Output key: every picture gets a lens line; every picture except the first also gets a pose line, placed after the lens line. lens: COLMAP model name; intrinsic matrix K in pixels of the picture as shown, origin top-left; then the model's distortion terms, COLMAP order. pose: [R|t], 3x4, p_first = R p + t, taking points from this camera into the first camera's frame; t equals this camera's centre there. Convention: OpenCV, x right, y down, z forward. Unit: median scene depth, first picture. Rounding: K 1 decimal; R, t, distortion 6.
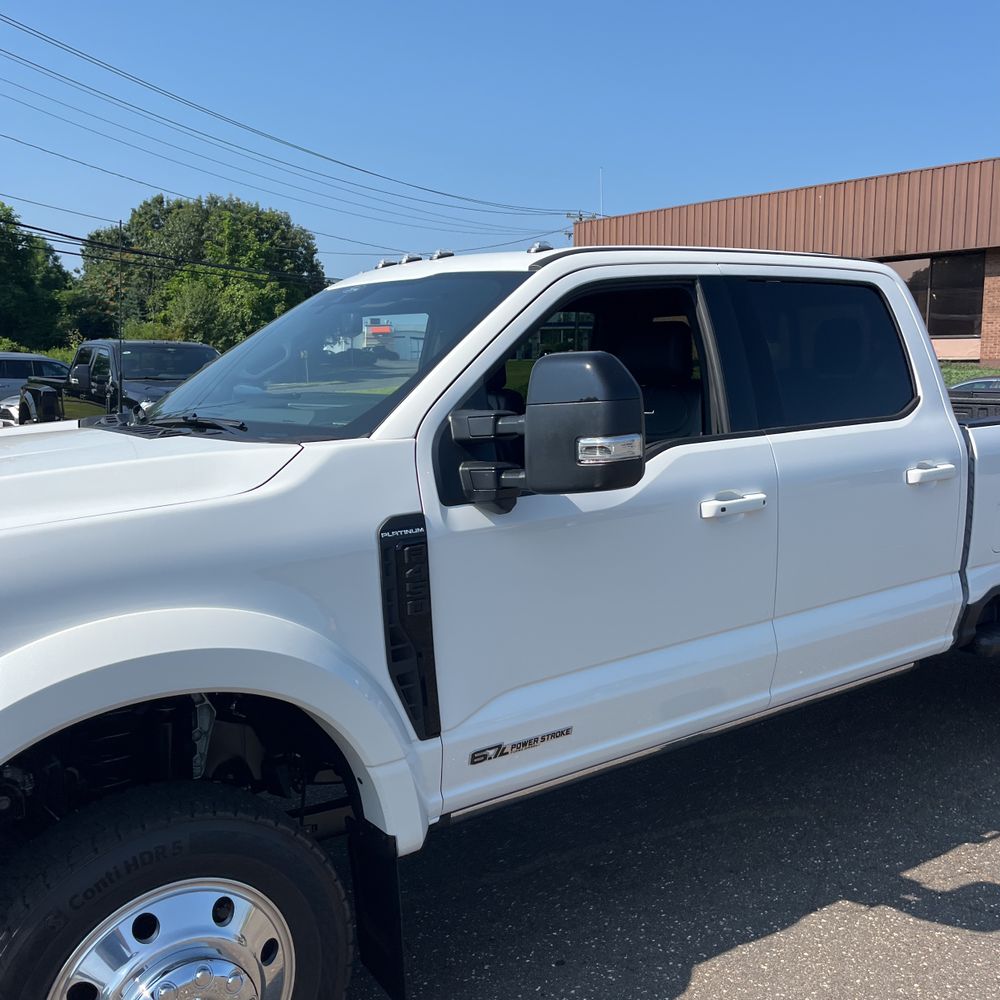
lens RADIAL K [[1011.4, 0, 497.7], [0, 1011.4, 499.1], [0, 0, 1]] dist [0.026876, 0.000000]
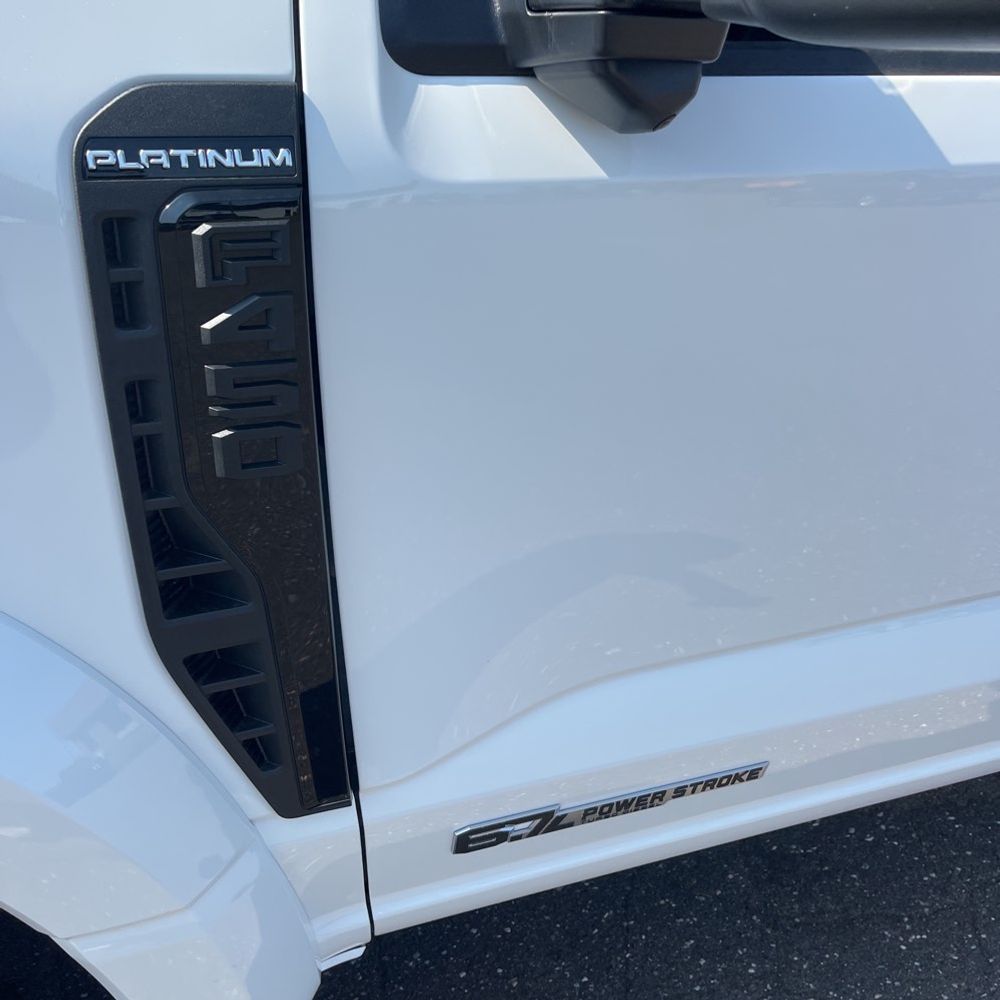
lens RADIAL K [[1011.4, 0, 504.5], [0, 1011.4, 502.5], [0, 0, 1]] dist [0.026876, 0.000000]
pose [[0.961503, 0.184095, -0.204013, 0.040141], [-0.105149, 0.932396, 0.345806, 0.015895], [0.253882, -0.311042, 0.915859, 0.689488]]
